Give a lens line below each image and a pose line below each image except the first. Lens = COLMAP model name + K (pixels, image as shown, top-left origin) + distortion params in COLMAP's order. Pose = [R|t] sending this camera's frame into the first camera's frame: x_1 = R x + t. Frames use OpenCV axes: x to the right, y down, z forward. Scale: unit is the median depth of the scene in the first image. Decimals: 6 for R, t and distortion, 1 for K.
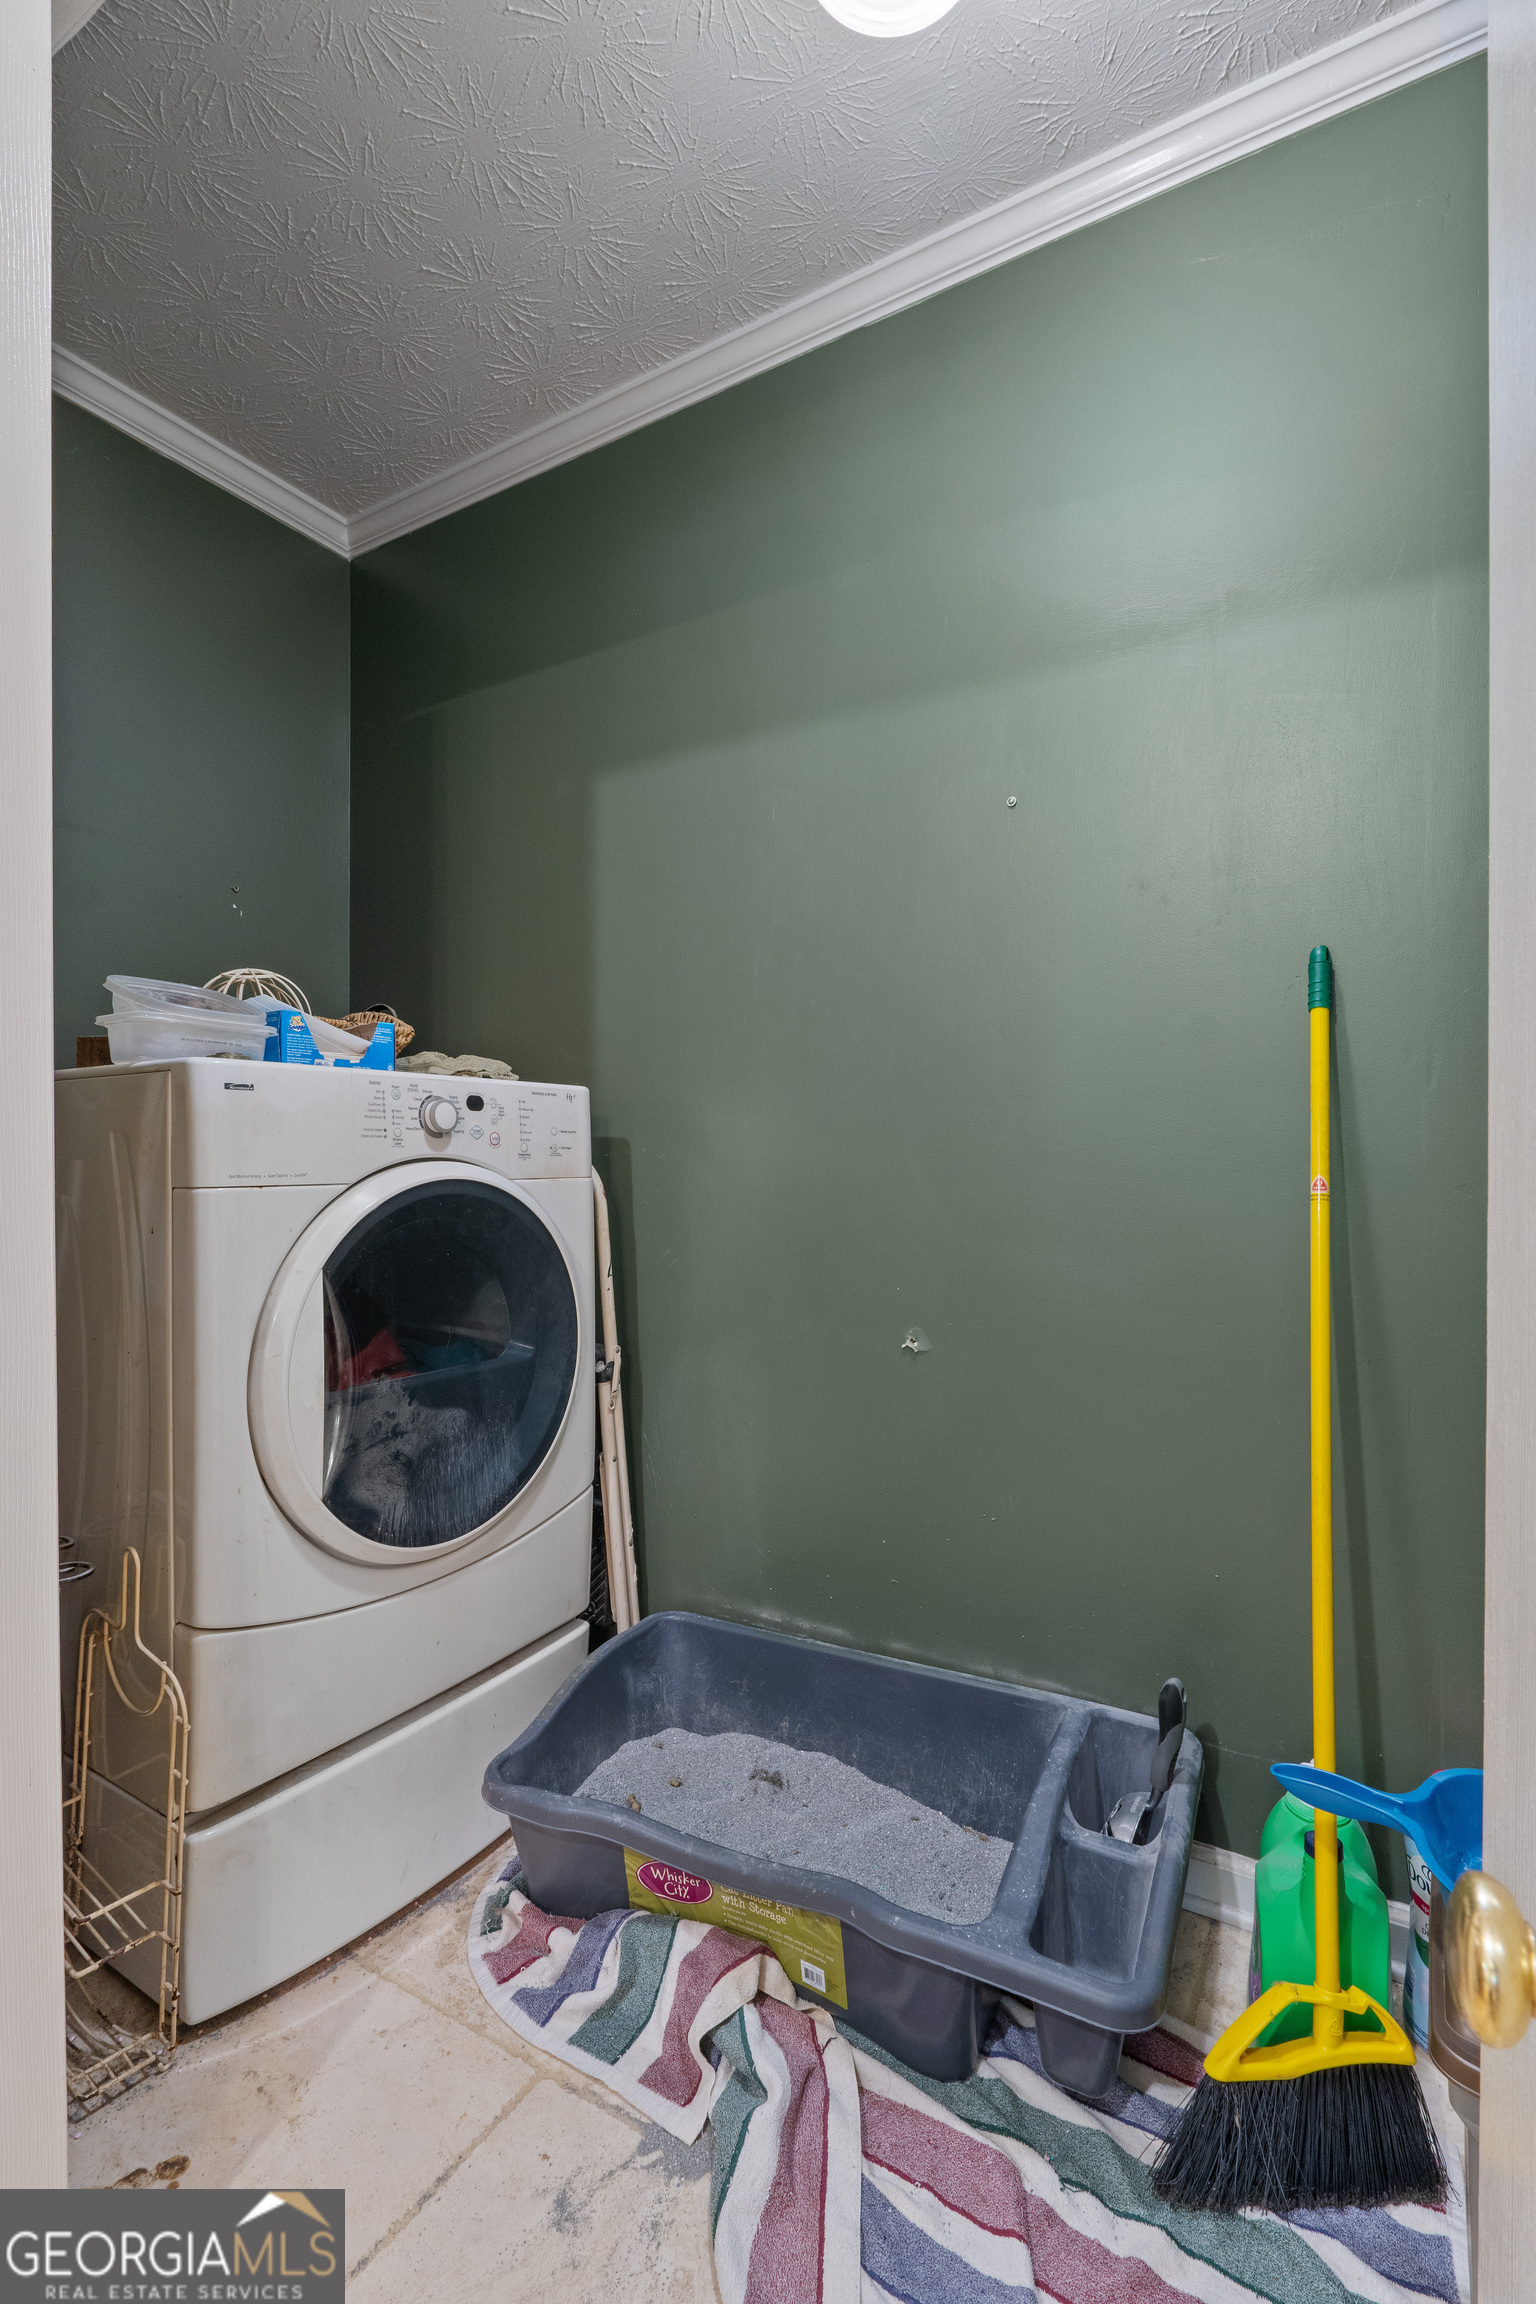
lens RADIAL K [[1074.3, 0, 811.1], [0, 1074.3, 1161.0], [0, 0, 1]] dist [-0.008032, 0.000731]
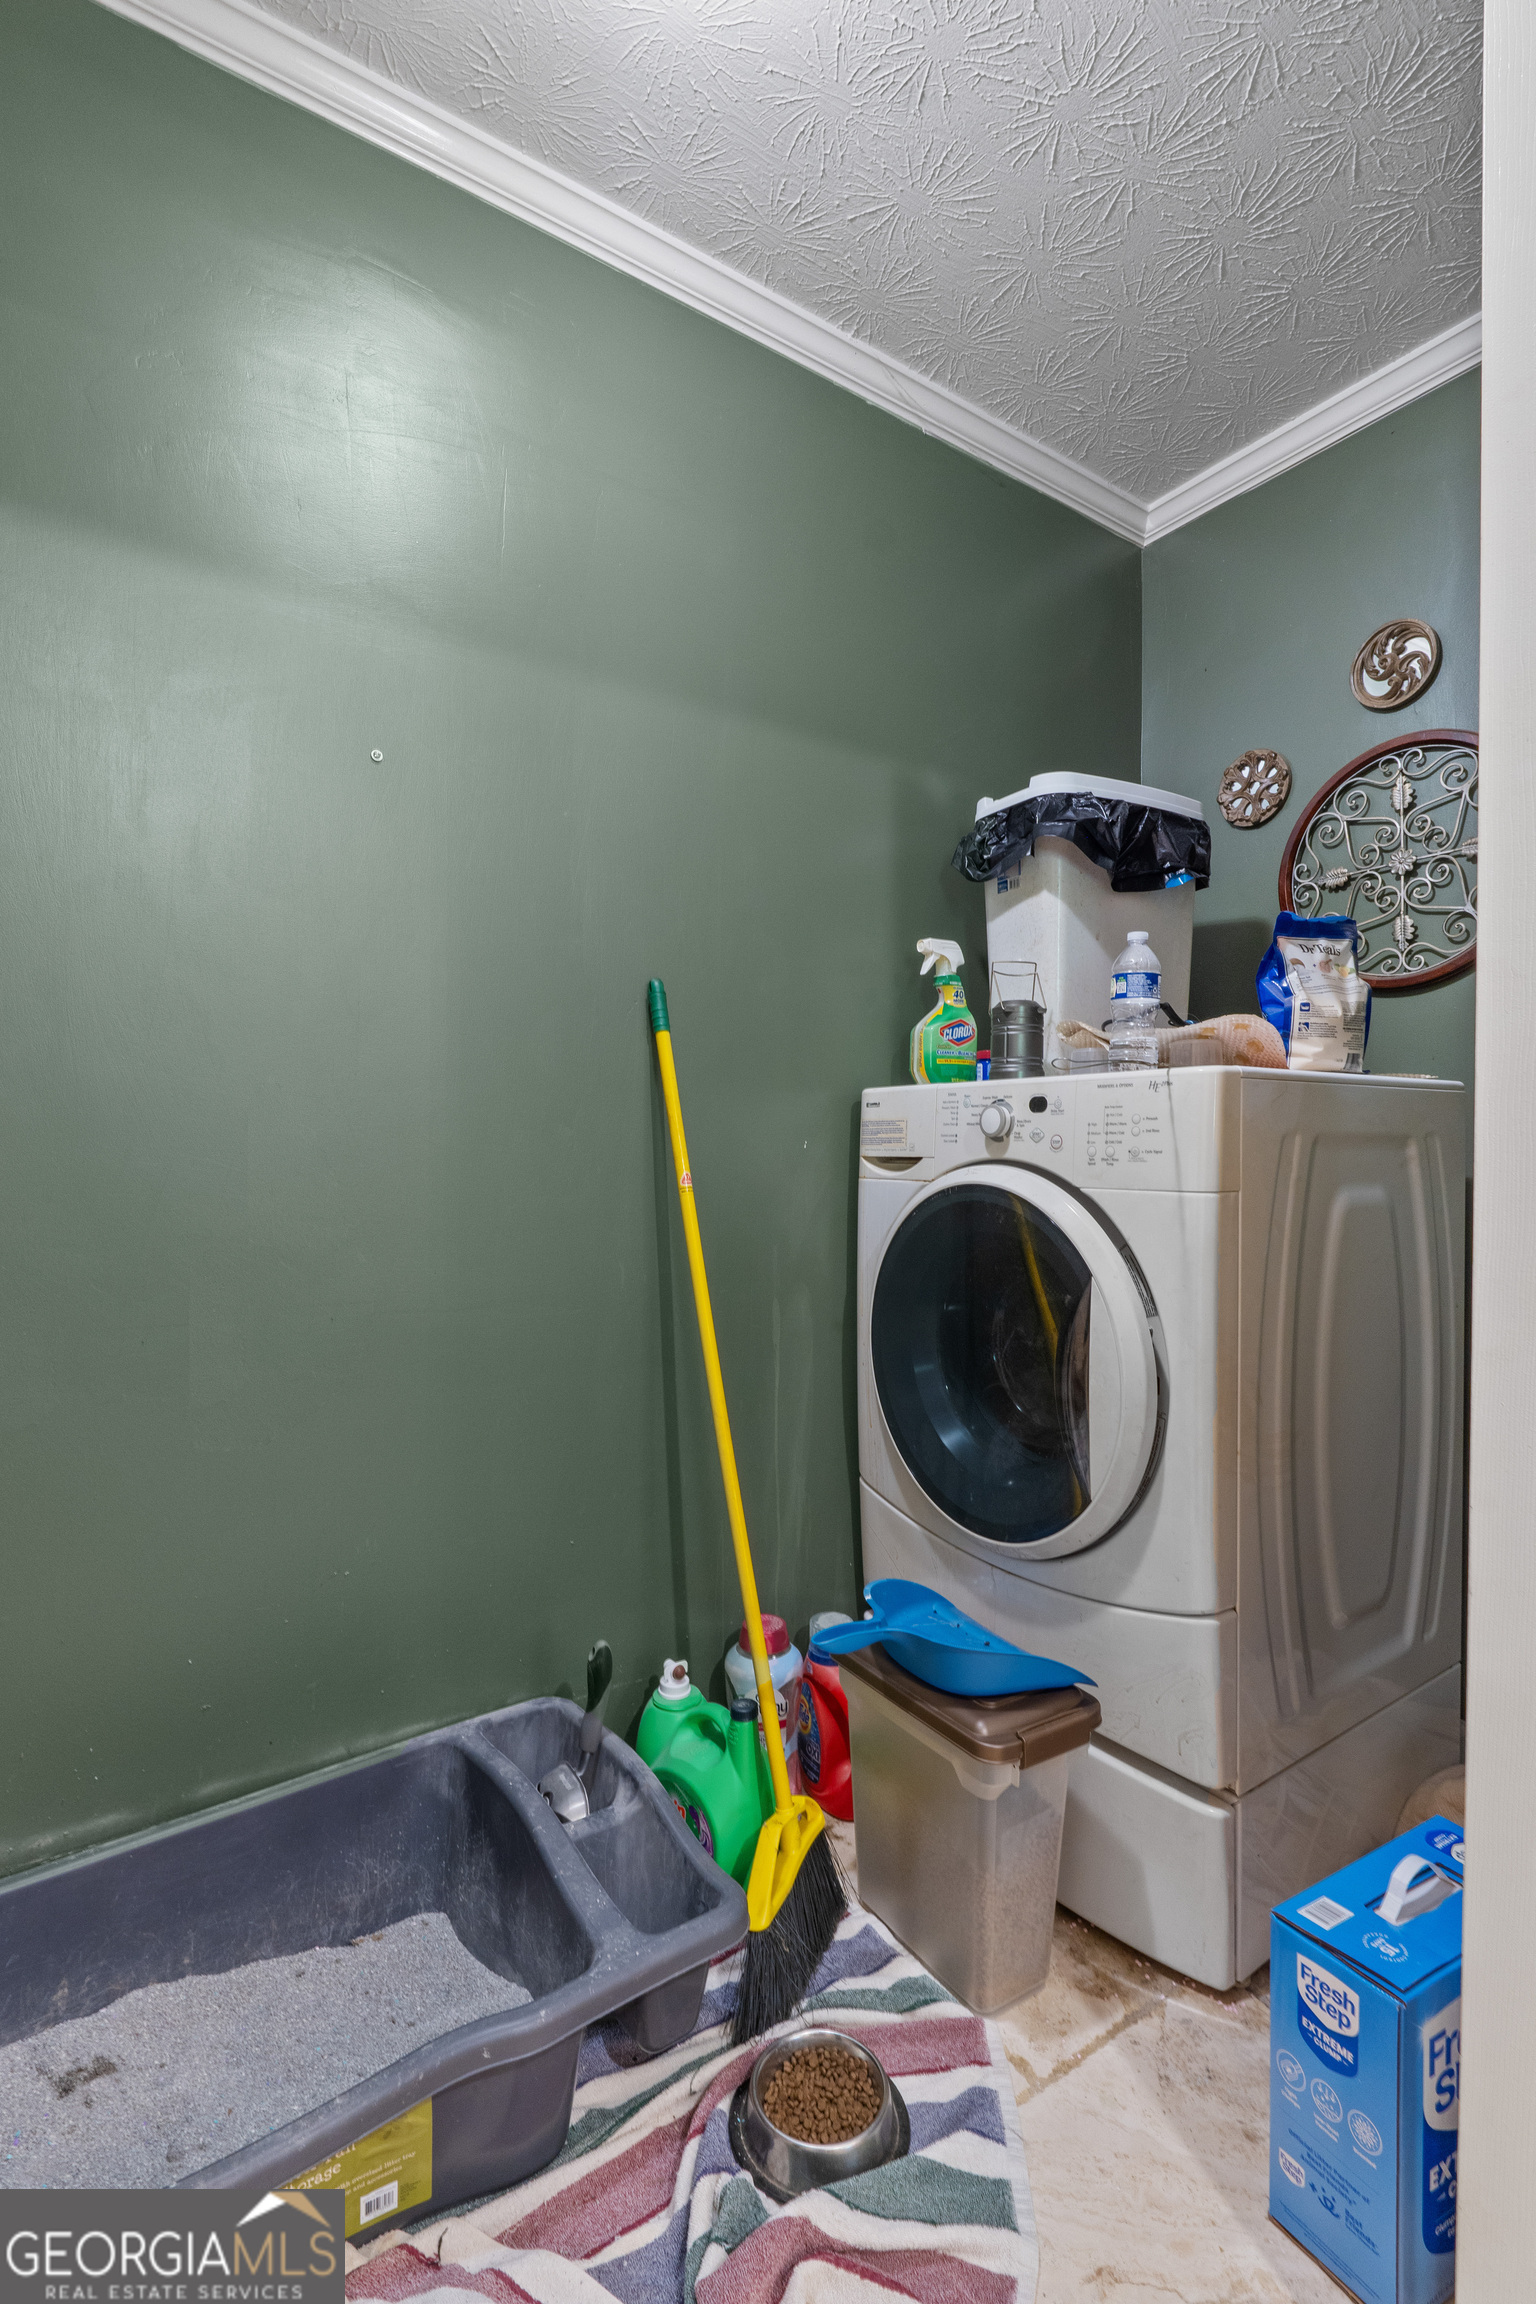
lens RADIAL K [[1059.1, 0, 768.0], [0, 1059.1, 1152.0], [0, 0, 1]] dist [-0.005589, -0.000497]
pose [[0.423942, 0.004197, 0.905679, -0.469845], [-0.001289, 0.999991, -0.004030, -0.002965], [-0.905688, 0.000541, 0.423944, 0.338564]]
